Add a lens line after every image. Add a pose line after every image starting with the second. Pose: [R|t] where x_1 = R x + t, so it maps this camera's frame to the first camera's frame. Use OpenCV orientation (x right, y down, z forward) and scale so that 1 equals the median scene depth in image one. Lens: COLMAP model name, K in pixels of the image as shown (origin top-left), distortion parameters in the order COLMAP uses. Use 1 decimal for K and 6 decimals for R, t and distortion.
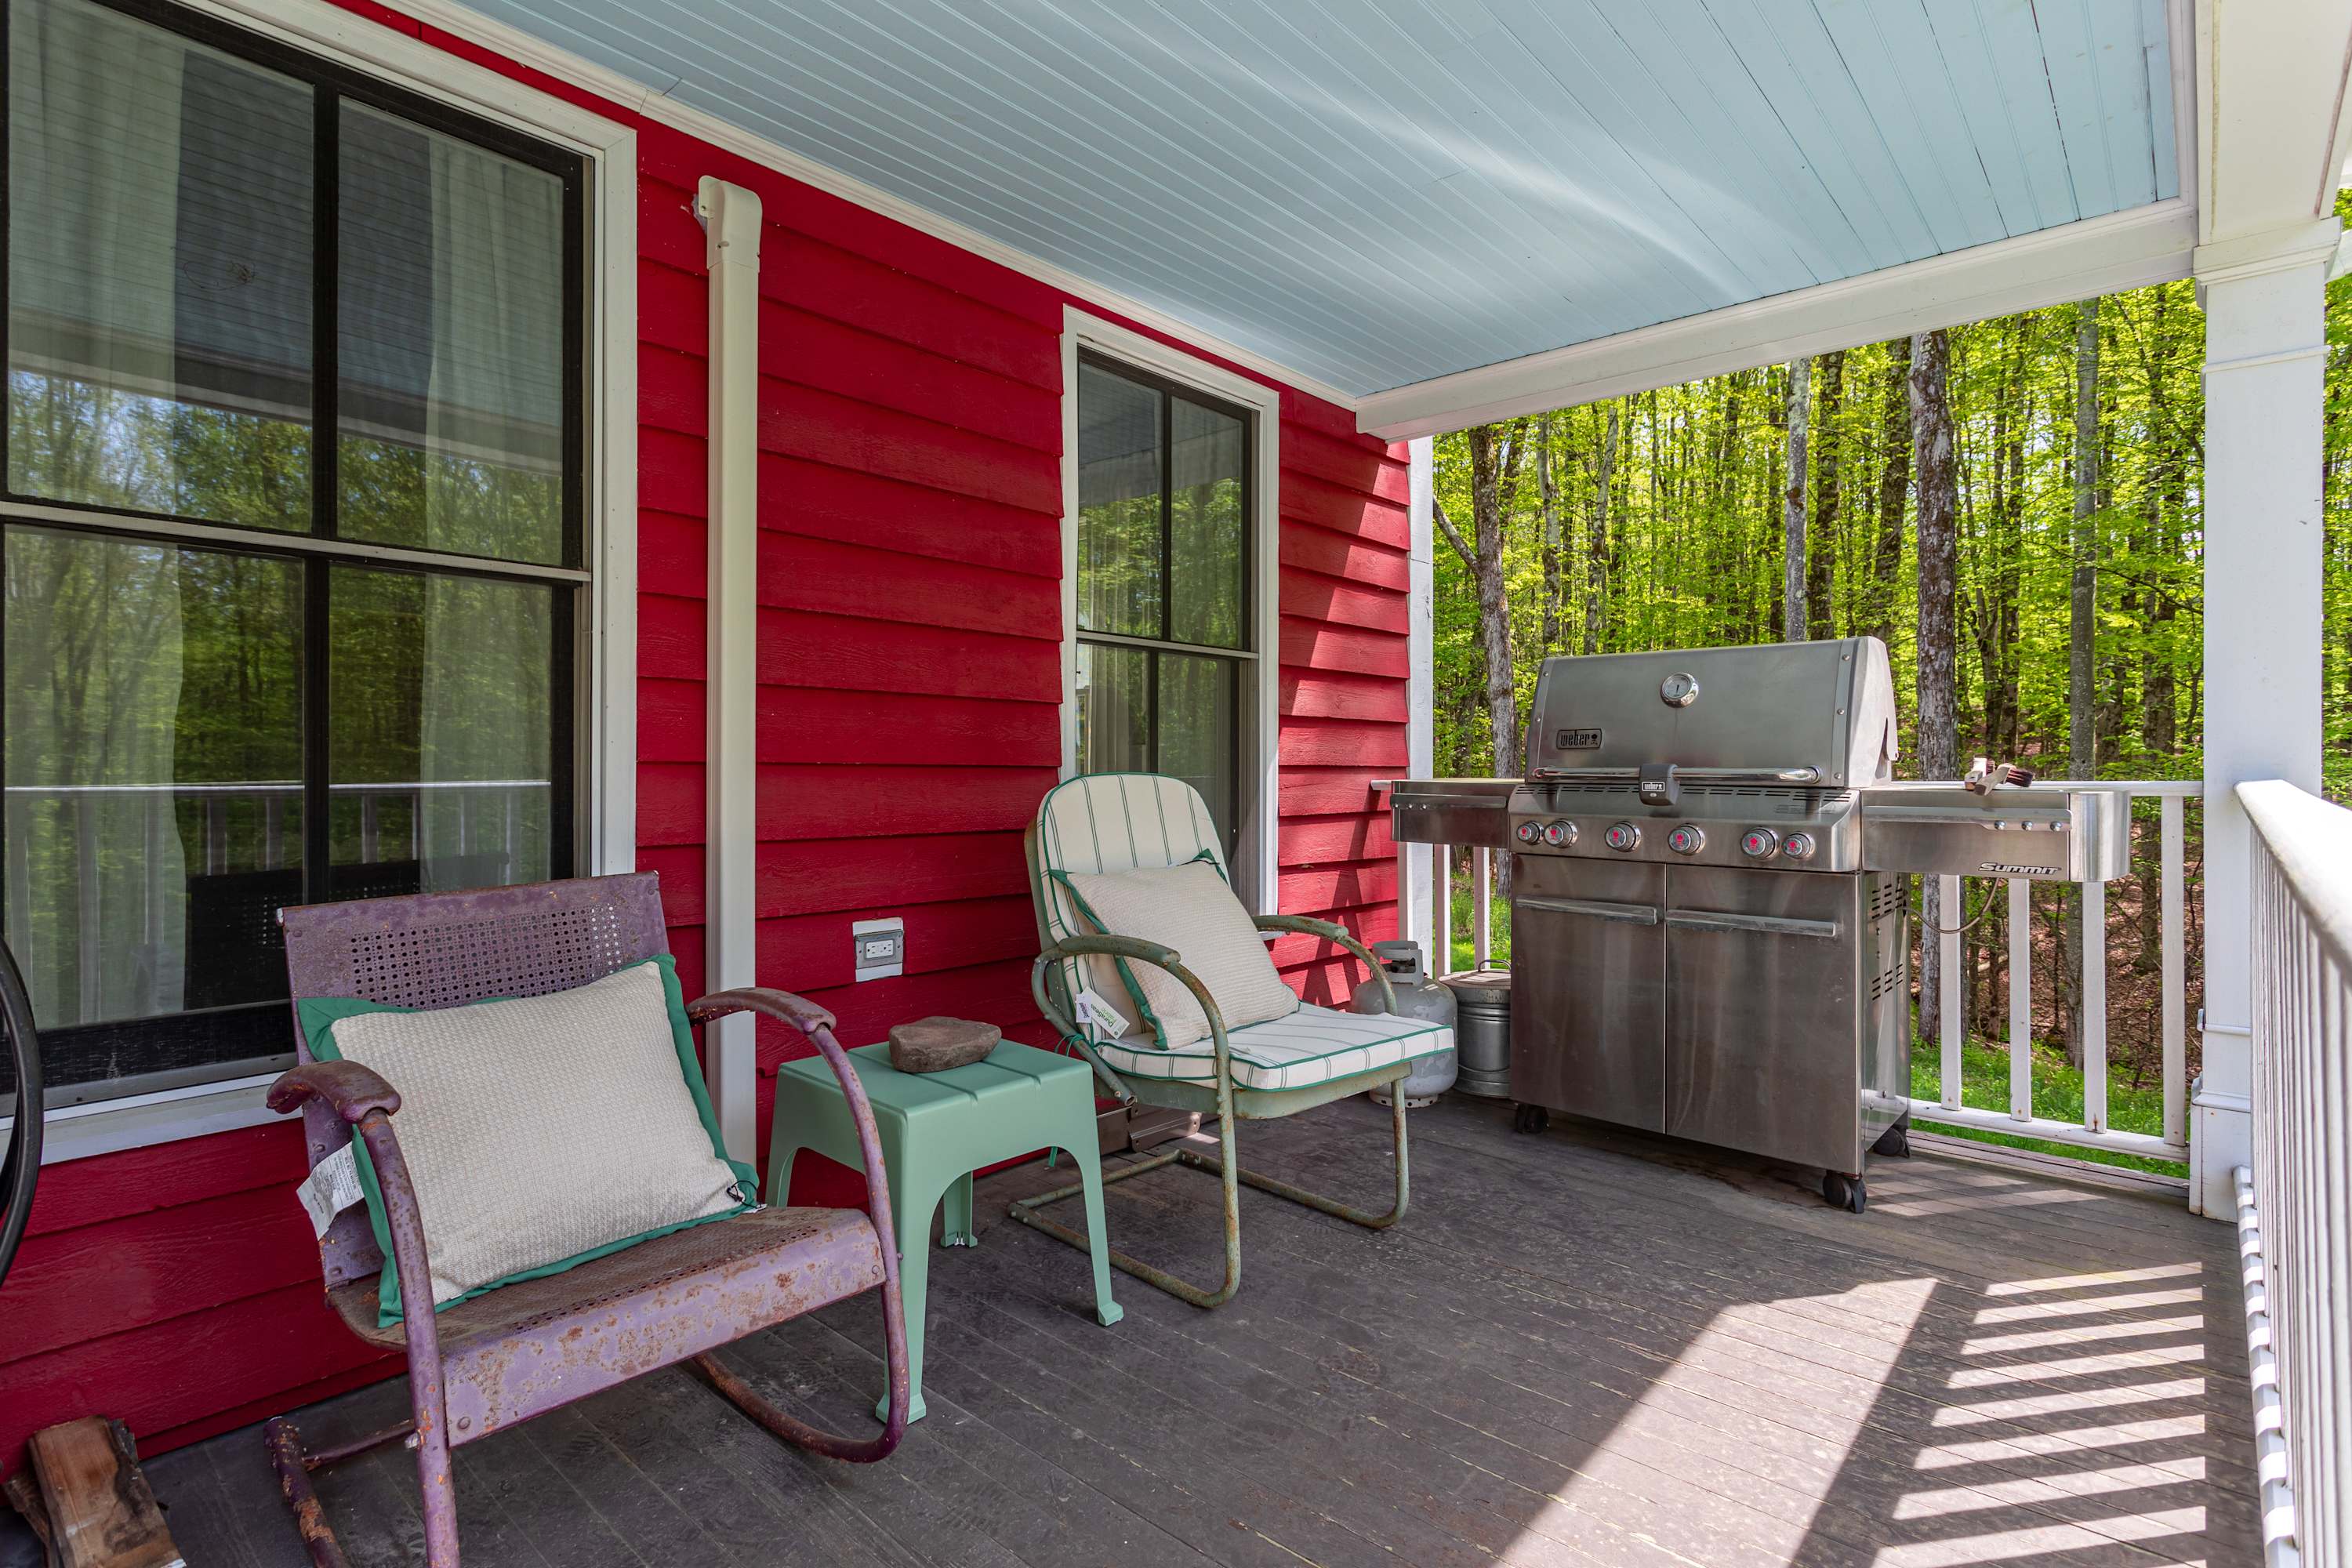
lens RADIAL K [[1152.7, 0, 1174.8], [0, 1152.7, 778.7], [0, 0, 1]] dist [0.000511, 0.001049]
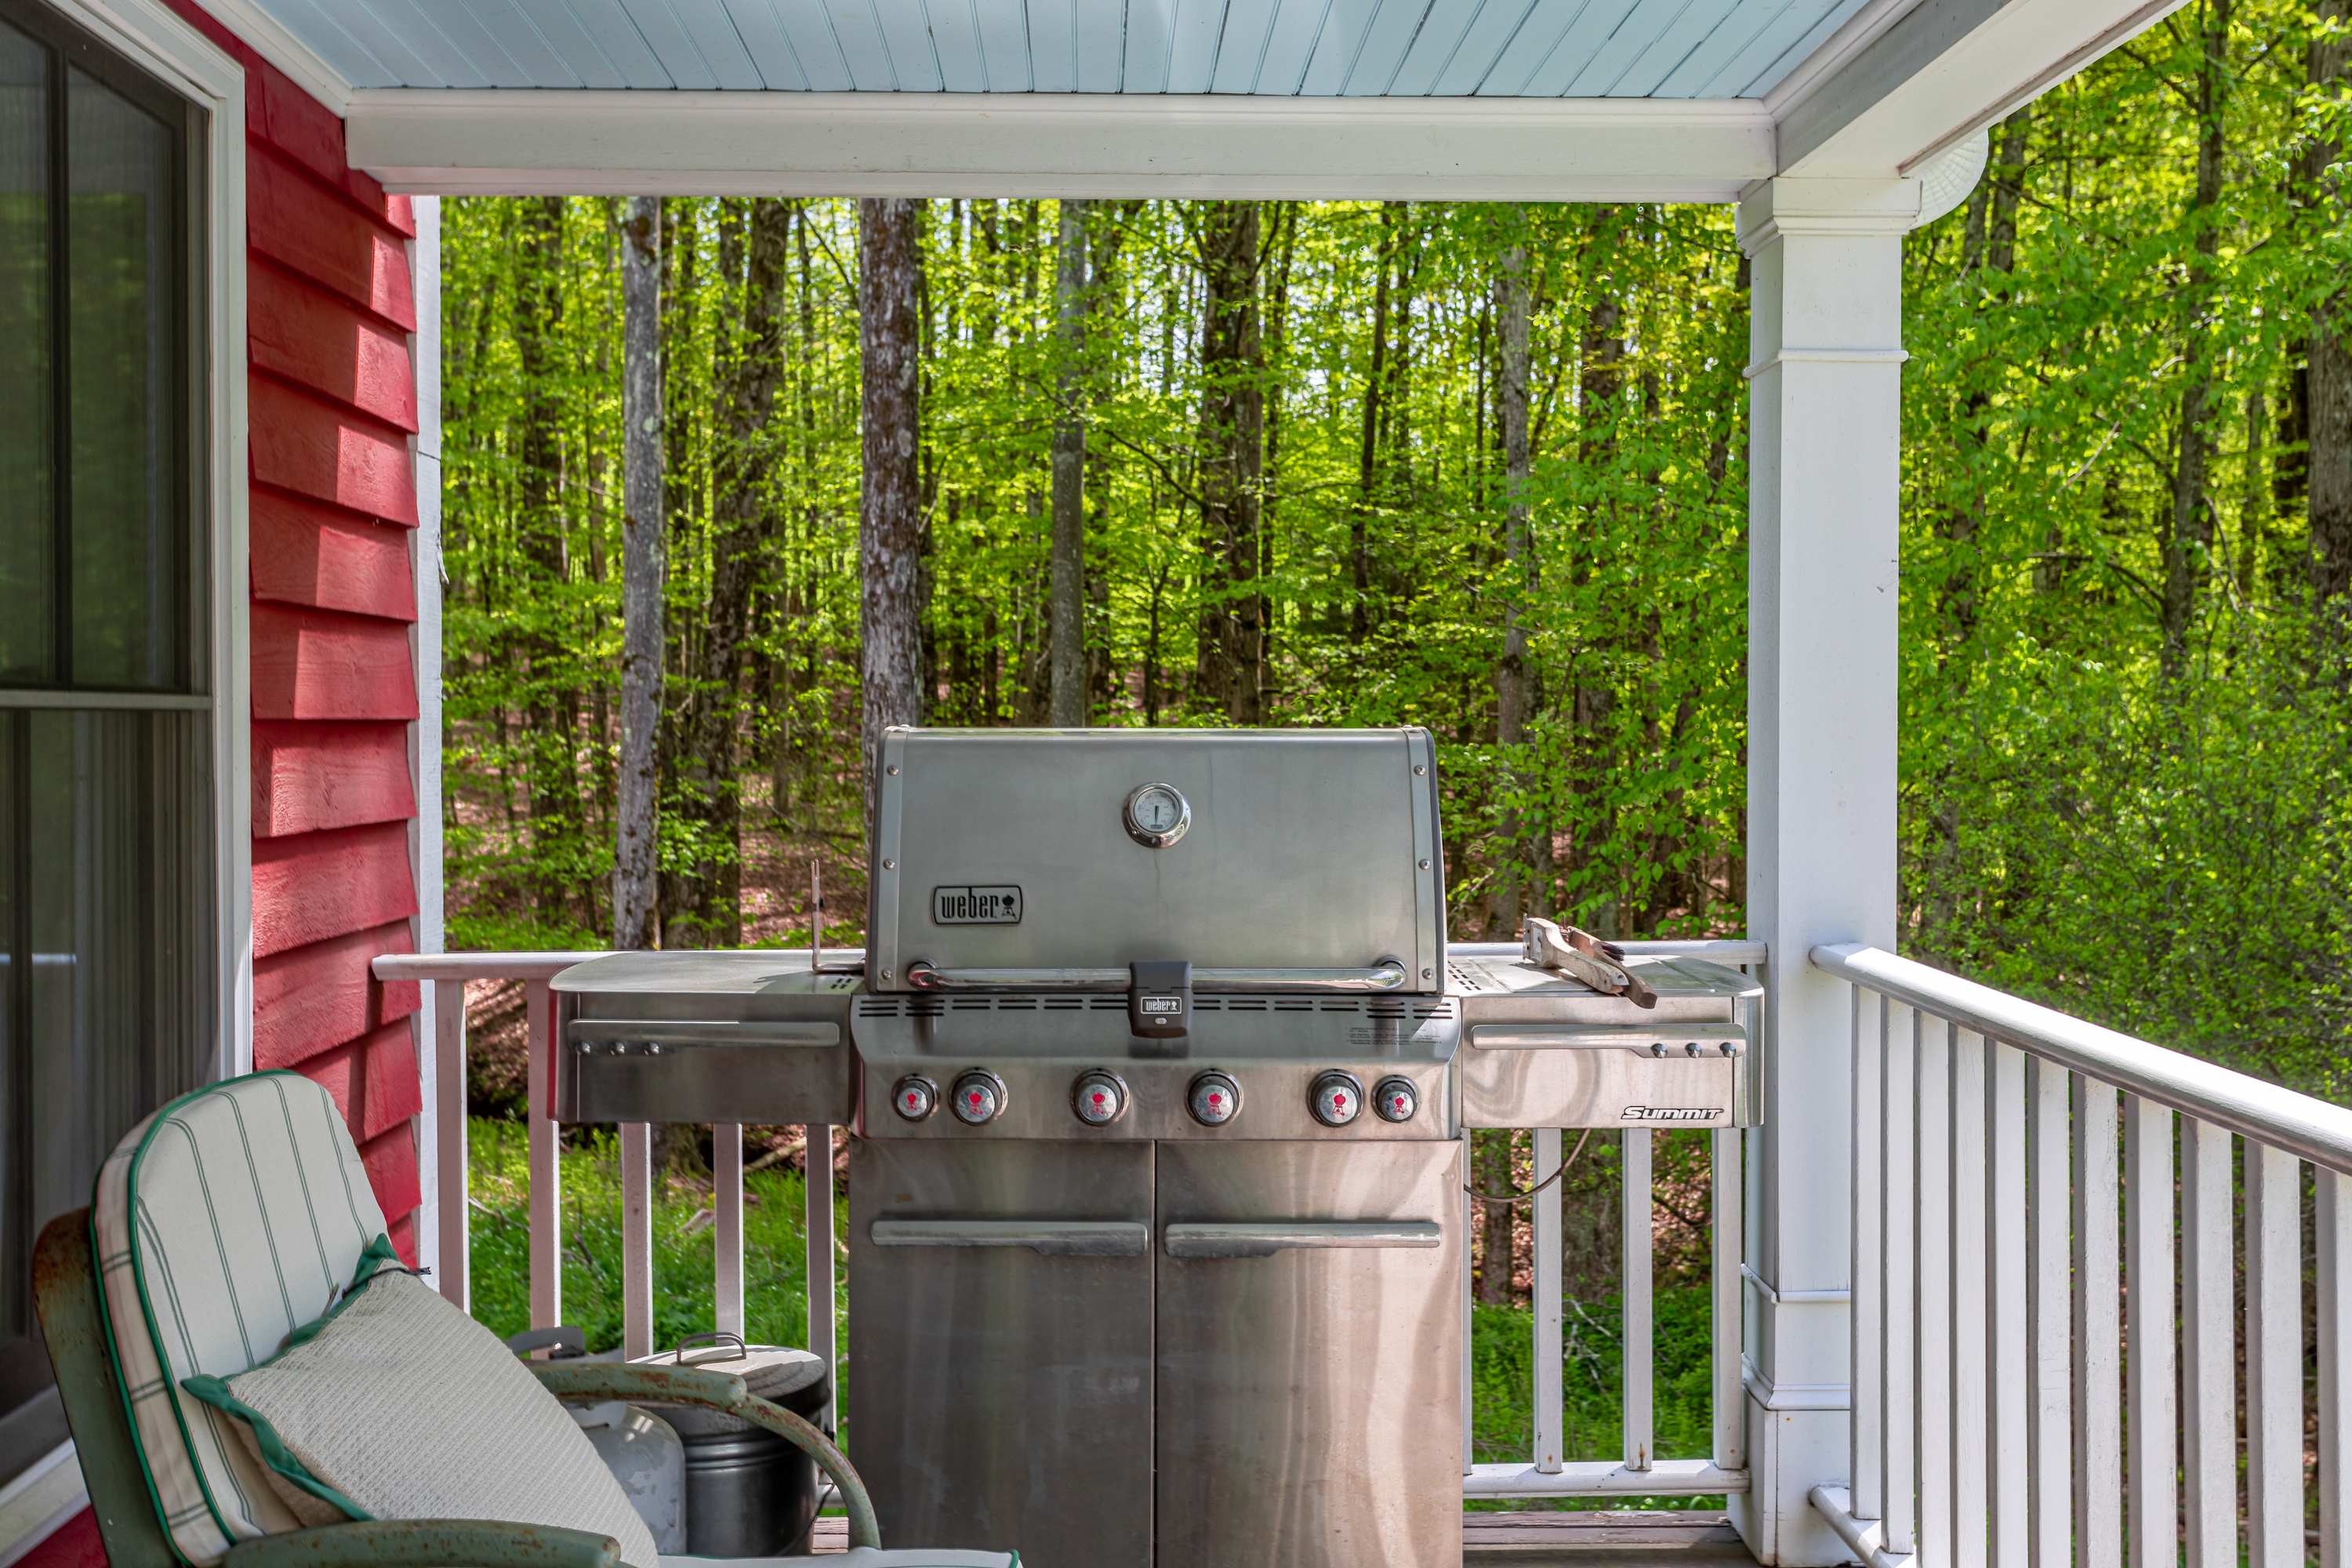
lens RADIAL K [[2519.9, 0, 1146.1], [0, 2519.9, 784.7], [0, 0, 1]] dist [0.007714, 0.001648]
pose [[0.726797, -0.020624, 0.686543, -0.279937], [0.007195, 0.999723, 0.022415, -0.085799], [-0.686815, -0.011351, 0.726744, 0.098335]]
